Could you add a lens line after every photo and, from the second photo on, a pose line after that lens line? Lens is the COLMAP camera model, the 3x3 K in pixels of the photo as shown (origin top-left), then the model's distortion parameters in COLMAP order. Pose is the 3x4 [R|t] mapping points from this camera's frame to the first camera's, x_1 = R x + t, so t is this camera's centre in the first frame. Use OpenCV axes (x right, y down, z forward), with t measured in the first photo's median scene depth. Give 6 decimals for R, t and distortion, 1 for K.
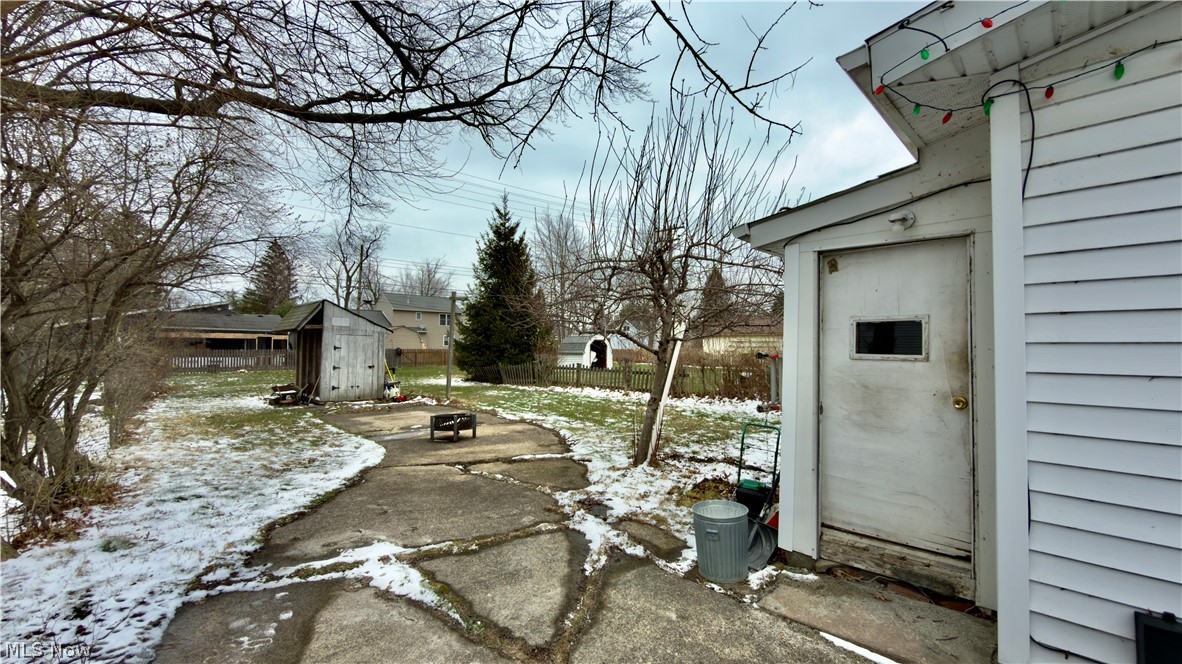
lens RADIAL K [[468.8, 0, 589.4], [0, 468.8, 334.9], [0, 0, 1]] dist [-0.000824, 0.000062]
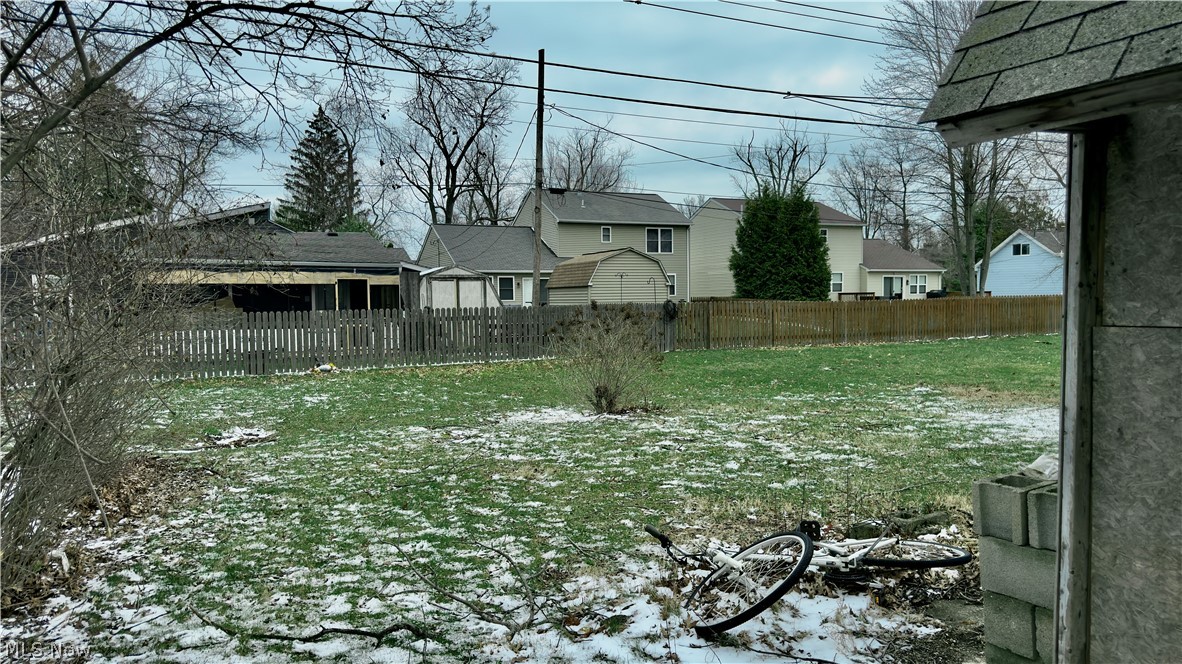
lens RADIAL K [[857.0, 0, 590.8], [0, 857.0, 332.8], [0, 0, 1]] dist [0.004781, 0.000499]
pose [[0.961513, -0.005428, -0.274707, -0.279674], [0.023524, 0.997760, 0.062622, 0.009227], [0.273752, -0.066674, 0.959487, 0.323328]]
